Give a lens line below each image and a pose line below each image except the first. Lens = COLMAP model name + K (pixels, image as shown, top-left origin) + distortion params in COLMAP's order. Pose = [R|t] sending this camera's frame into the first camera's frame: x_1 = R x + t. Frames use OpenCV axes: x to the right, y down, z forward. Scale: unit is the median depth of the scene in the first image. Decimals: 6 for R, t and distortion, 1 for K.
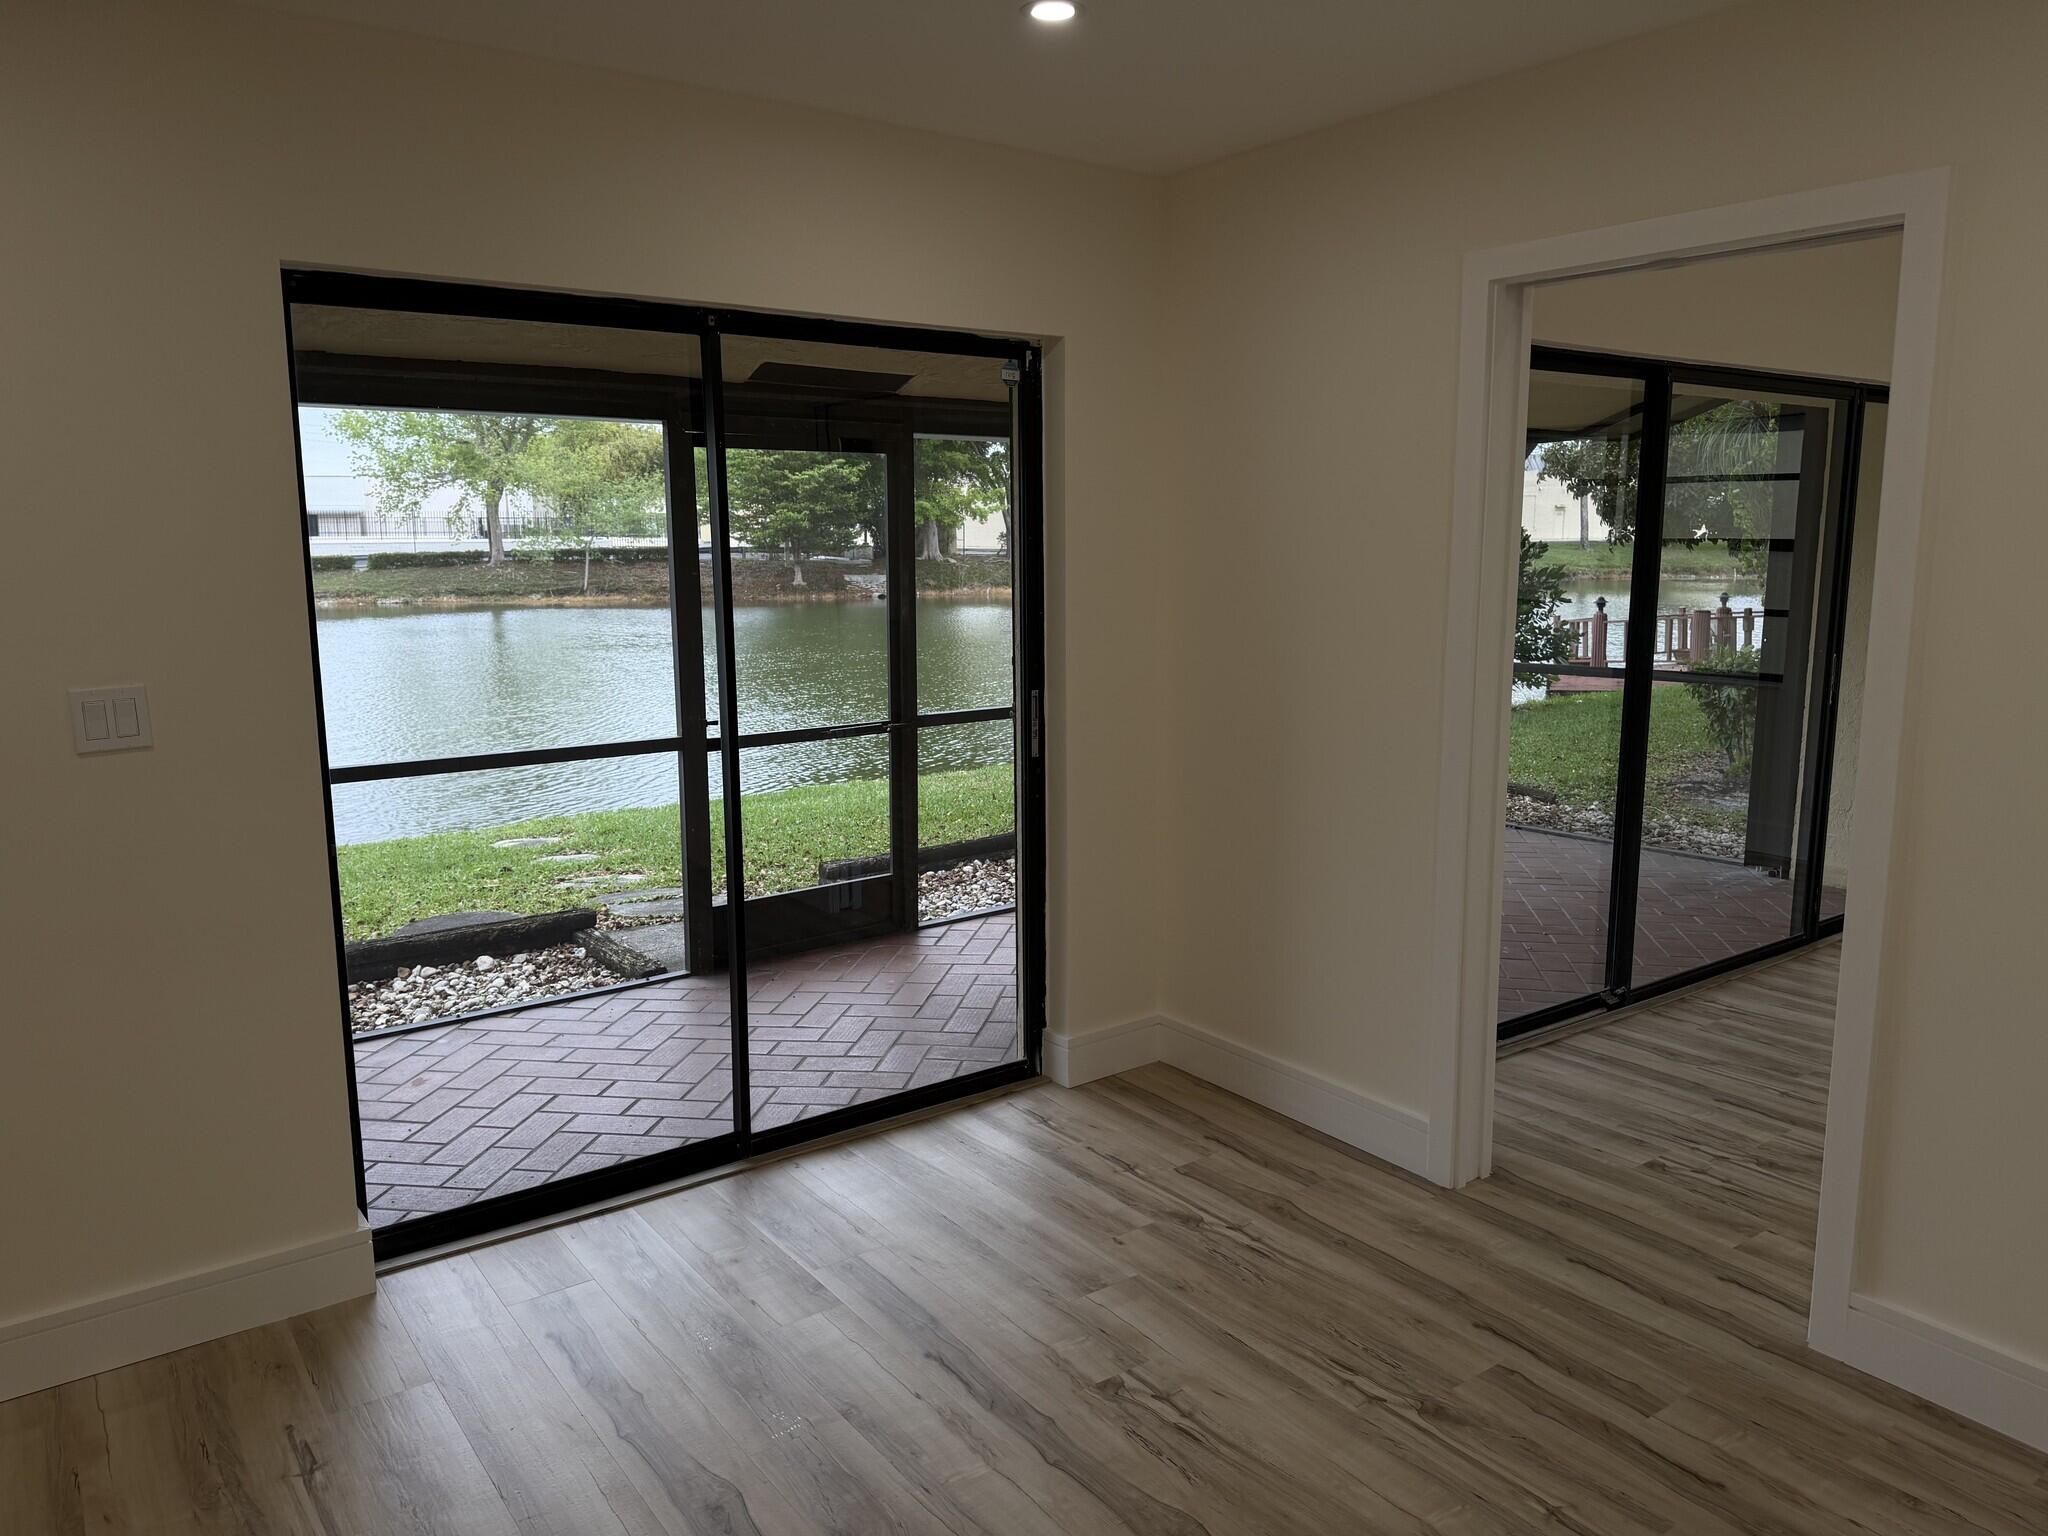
lens RADIAL K [[1429.1, 0, 1028.7], [0, 1429.1, 760.9], [0, 0, 1]] dist [0.127682, -0.205206]
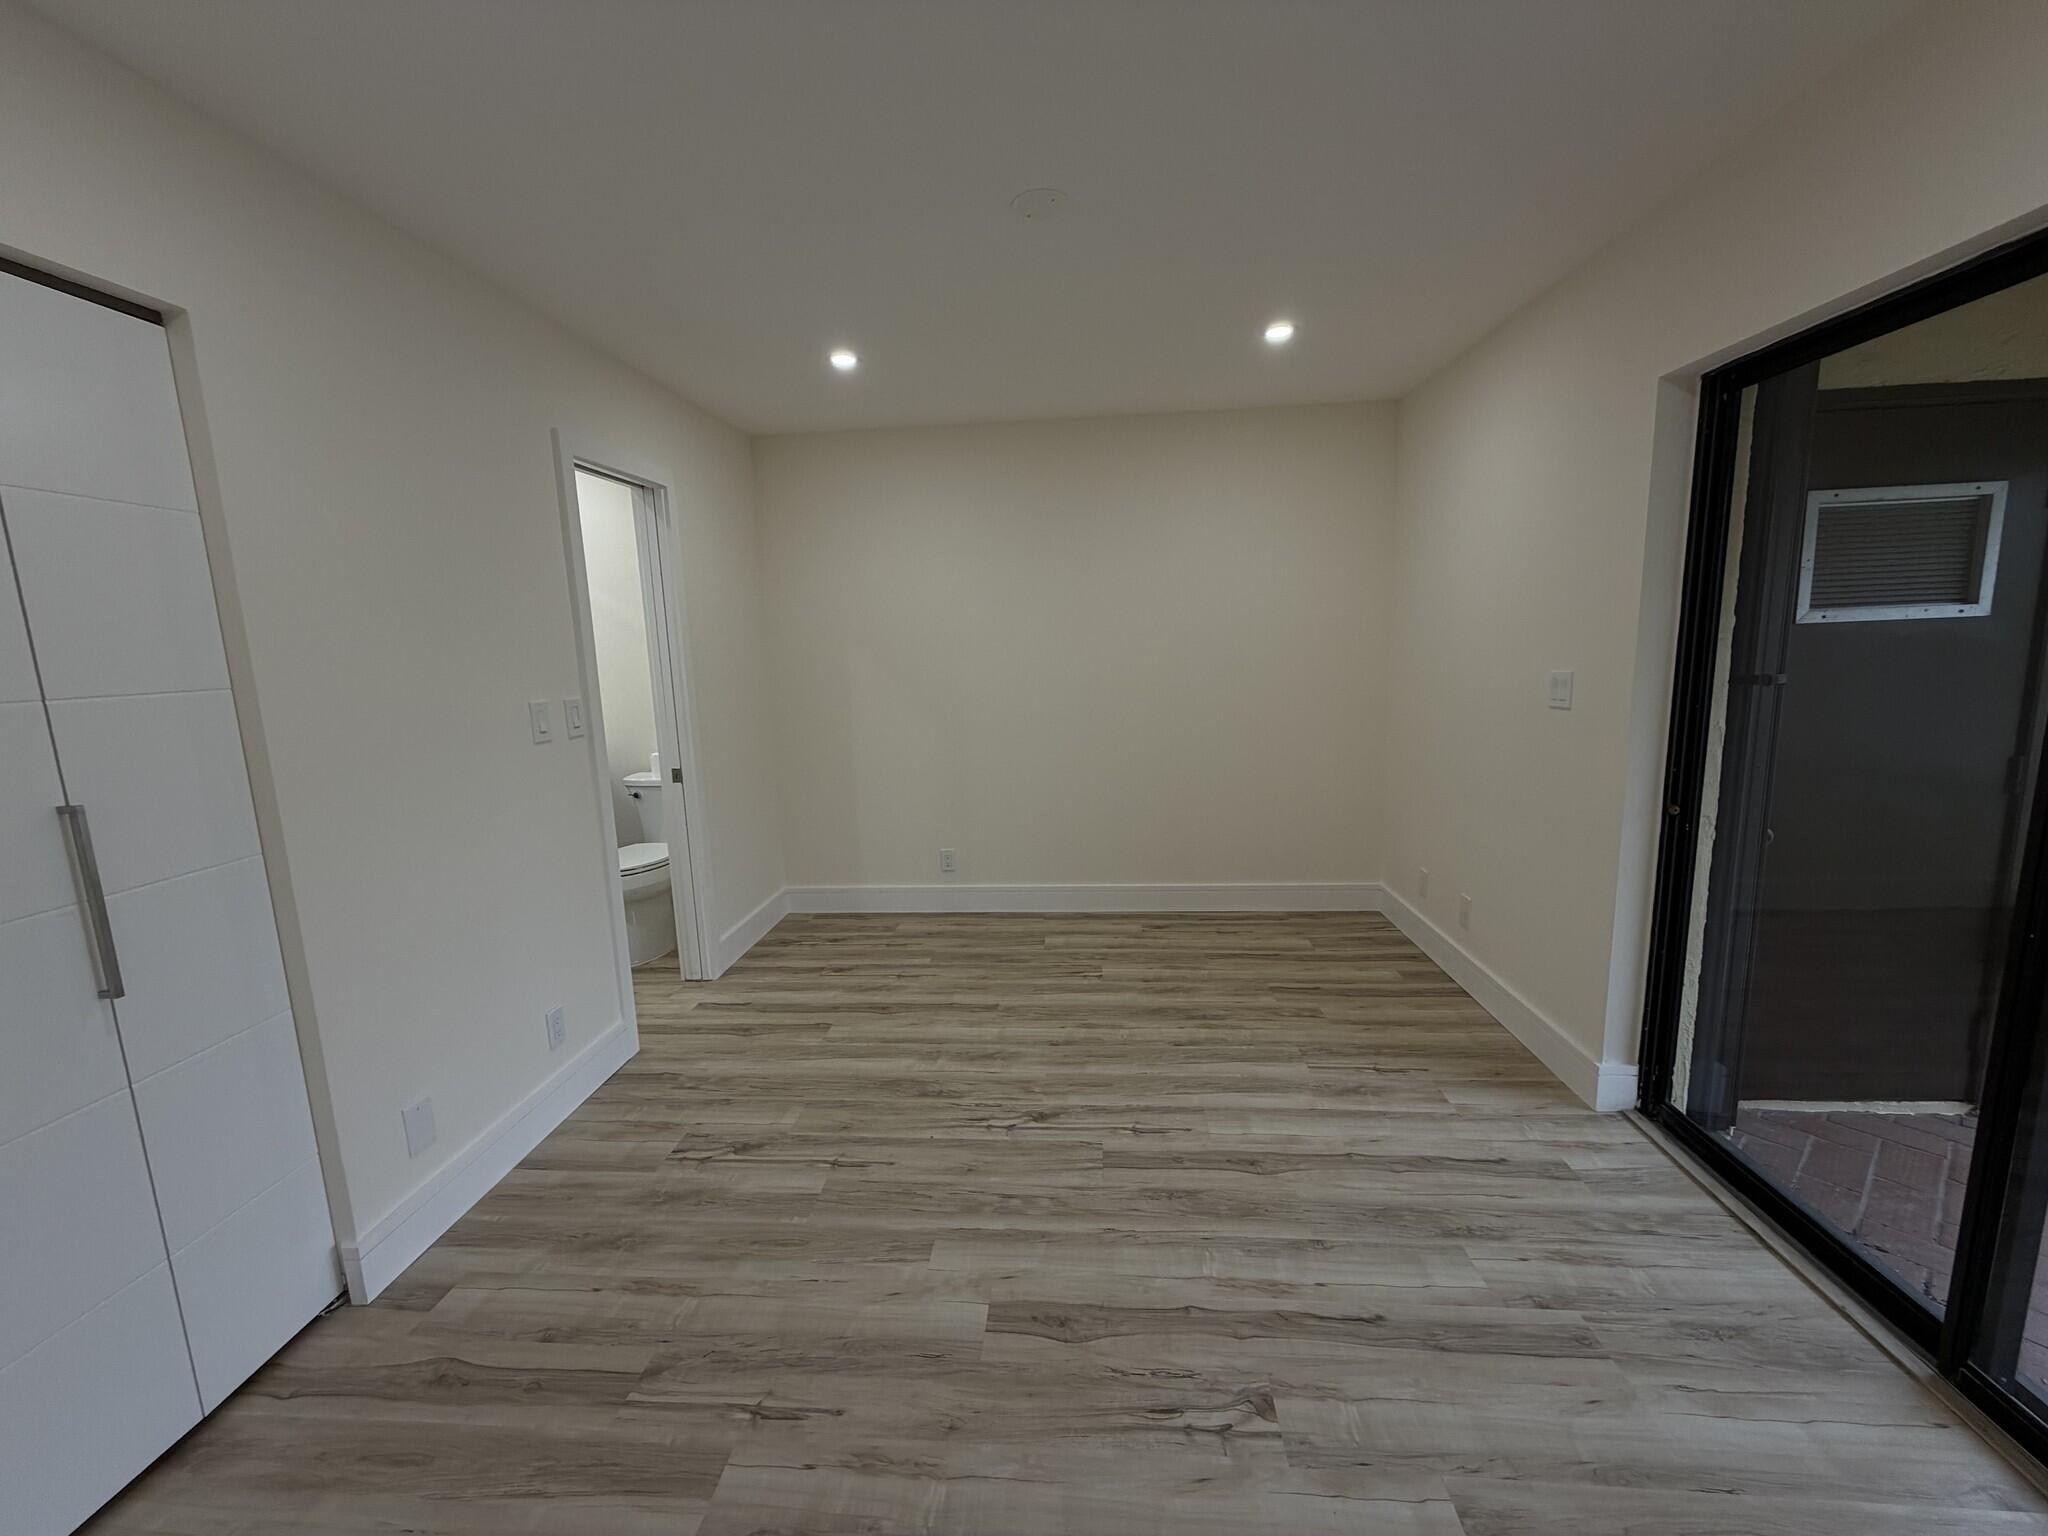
lens RADIAL K [[819.2, 0, 1024.0], [0, 819.2, 768.0], [0, 0, 1]] dist [-0.000507, 0.000051]
pose [[-0.653227, 0.142472, -0.743637, 0.400432], [-0.084727, 0.962214, 0.258775, -0.102851], [0.752406, 0.232046, -0.616473, 0.847870]]
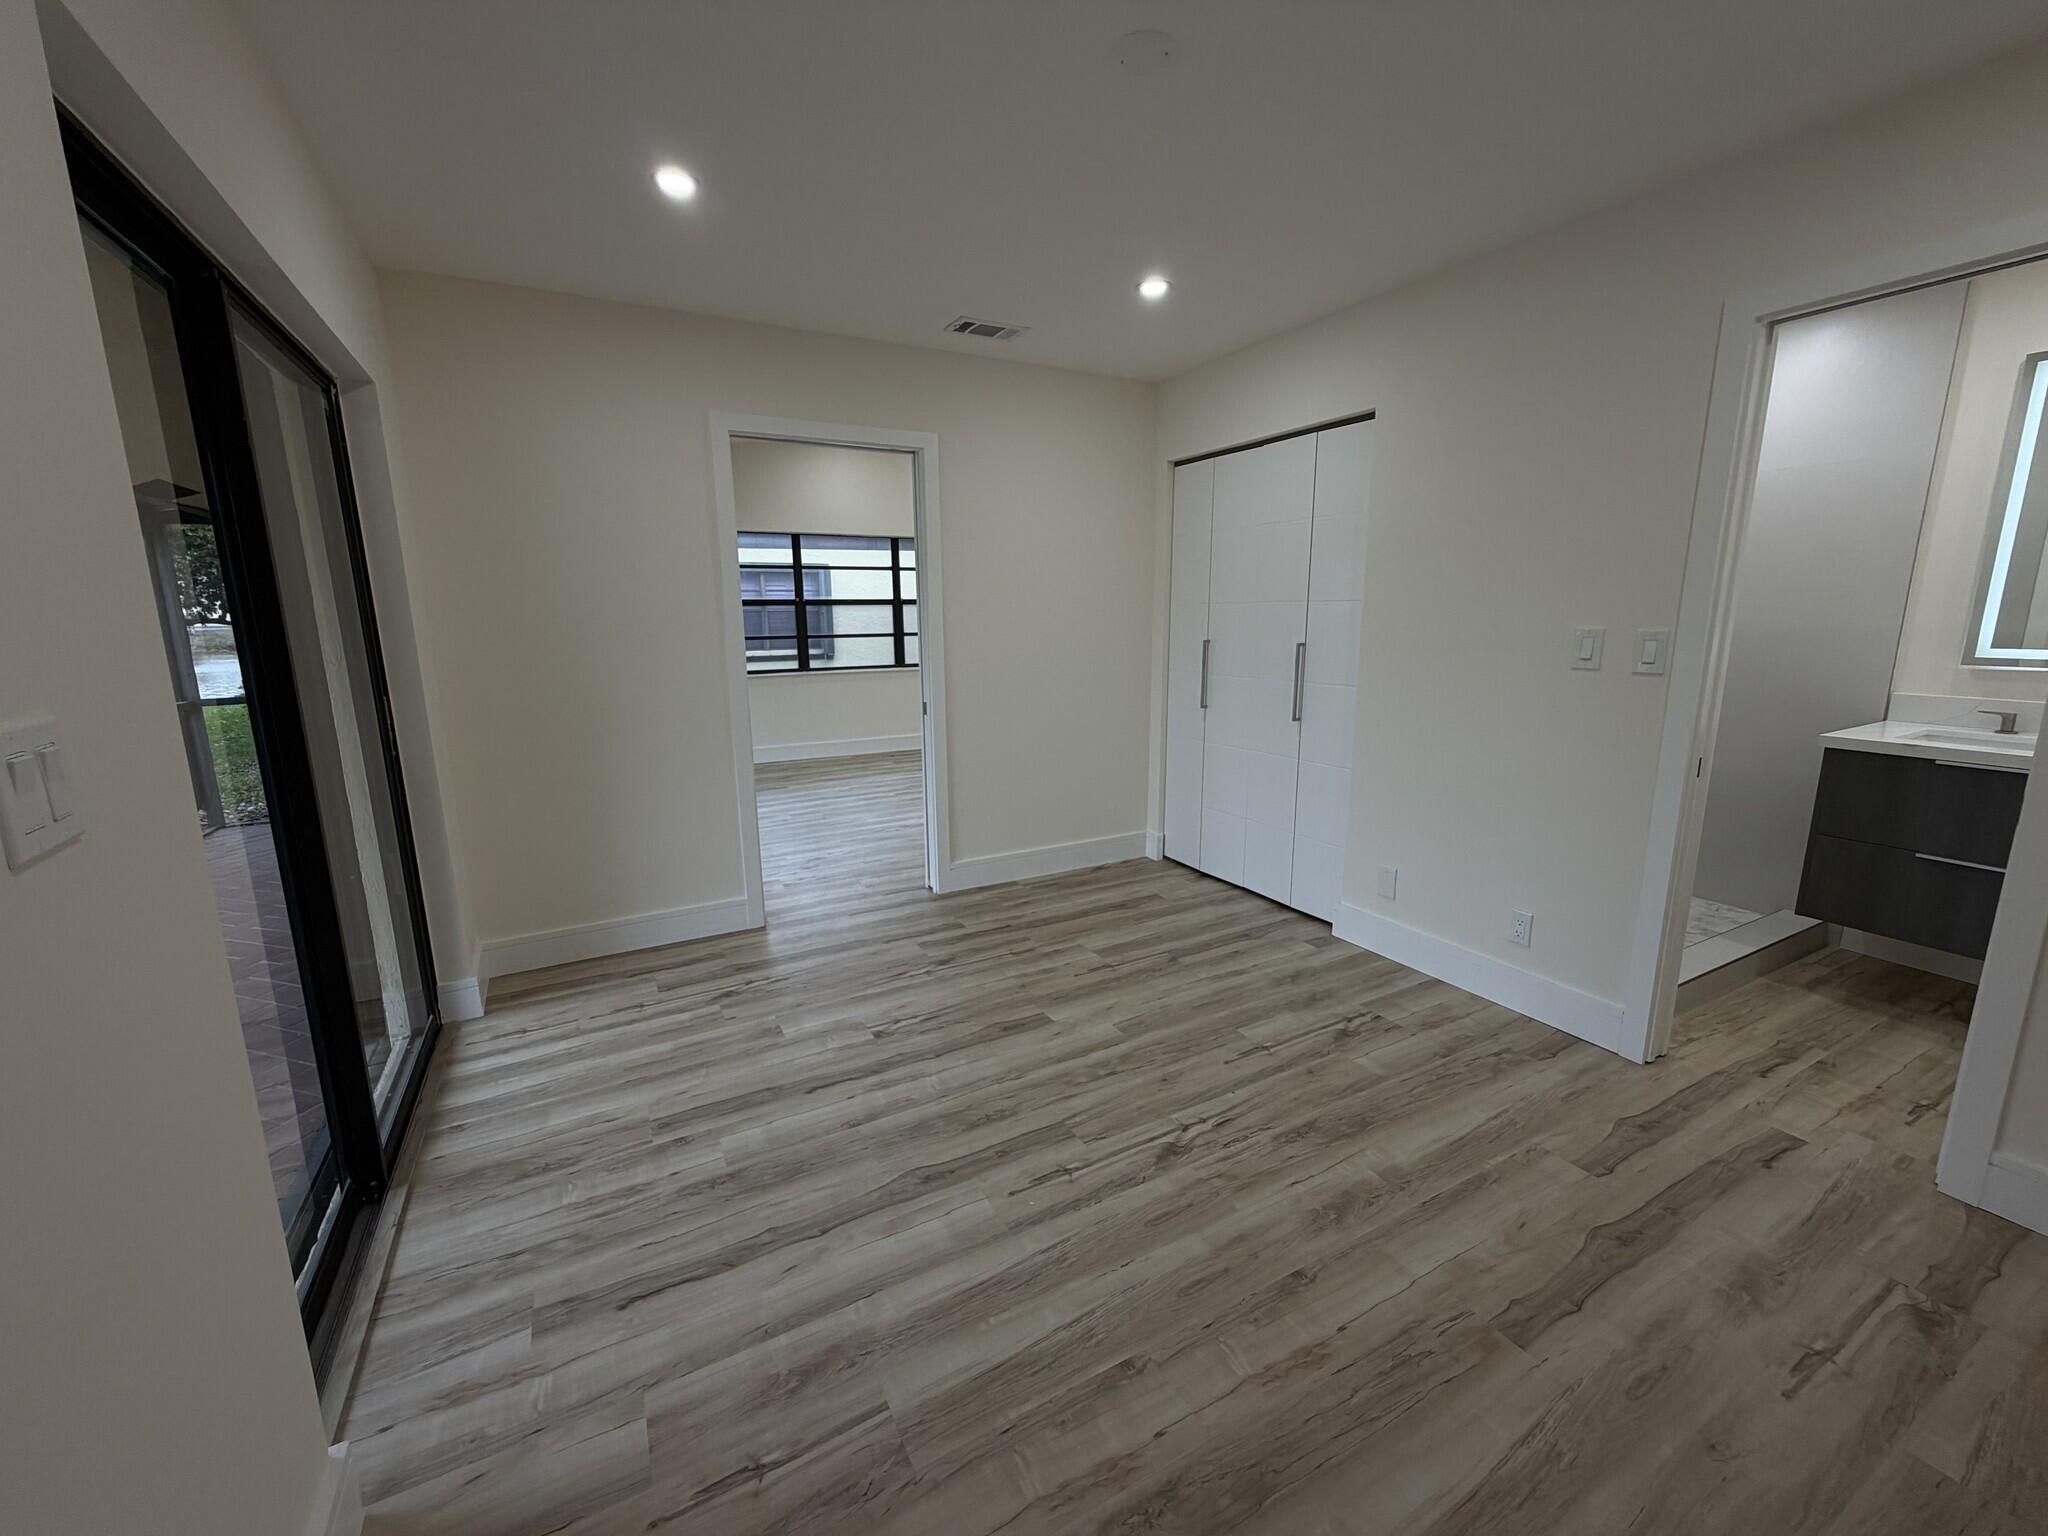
lens RADIAL K [[819.2, 0, 1024.0], [0, 819.2, 768.0], [0, 0, 1]] dist [-0.000507, 0.000051]
pose [[0.138732, -0.186785, 0.972556, -0.633396], [0.164849, 0.972707, 0.163298, -0.019095], [-0.976513, 0.137670, 0.165737, 0.462352]]
